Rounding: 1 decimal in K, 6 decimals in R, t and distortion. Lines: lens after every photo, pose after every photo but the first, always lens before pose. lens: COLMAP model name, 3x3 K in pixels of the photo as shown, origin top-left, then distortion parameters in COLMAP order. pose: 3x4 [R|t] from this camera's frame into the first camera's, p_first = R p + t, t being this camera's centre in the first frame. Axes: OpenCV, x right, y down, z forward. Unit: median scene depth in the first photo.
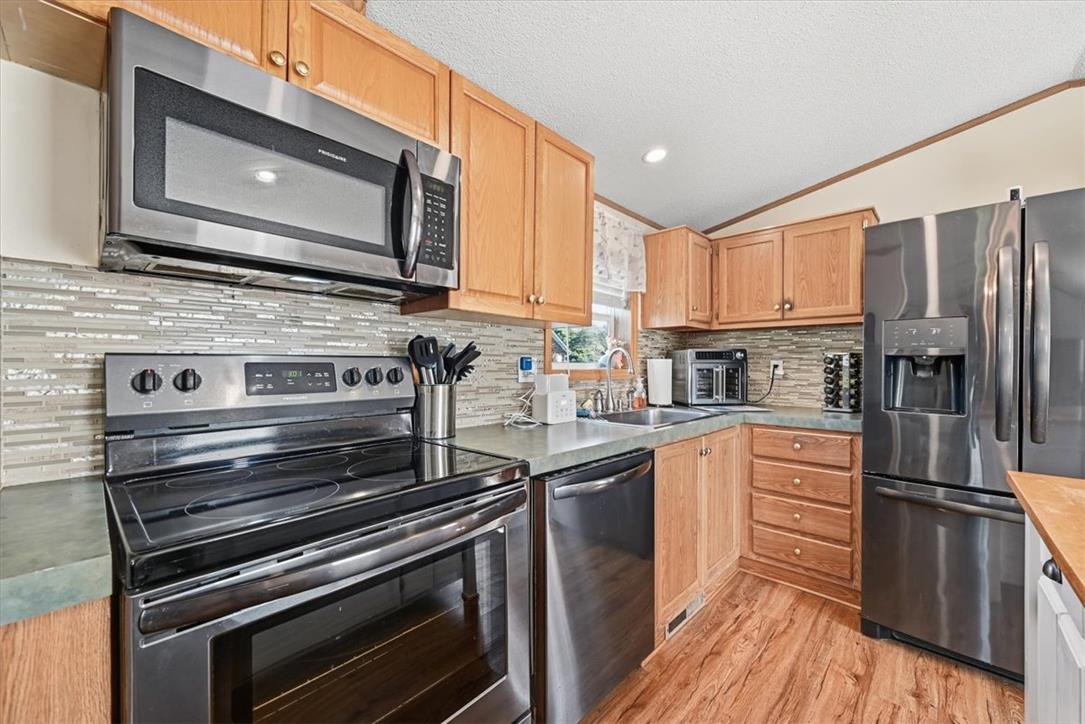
lens RADIAL K [[427.7, 0, 544.4], [0, 427.7, 366.7], [0, 0, 1]] dist [0.000152, 0.000418]
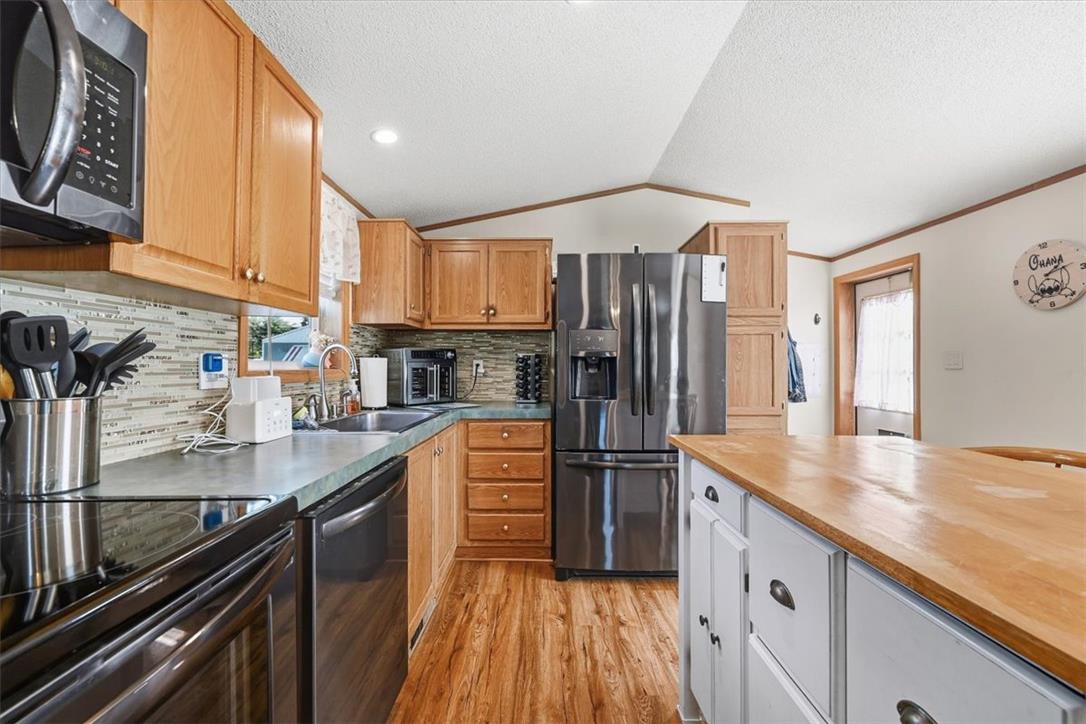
lens RADIAL K [[431.3, 0, 543.0], [0, 431.3, 362.0], [0, 0, 1]] dist [-0.000195, 0.000021]
pose [[0.735874, 0.001928, 0.677116, -0.113930], [0.004381, 0.999961, -0.007608, -0.000153], [-0.677105, 0.008565, 0.735837, 0.085800]]
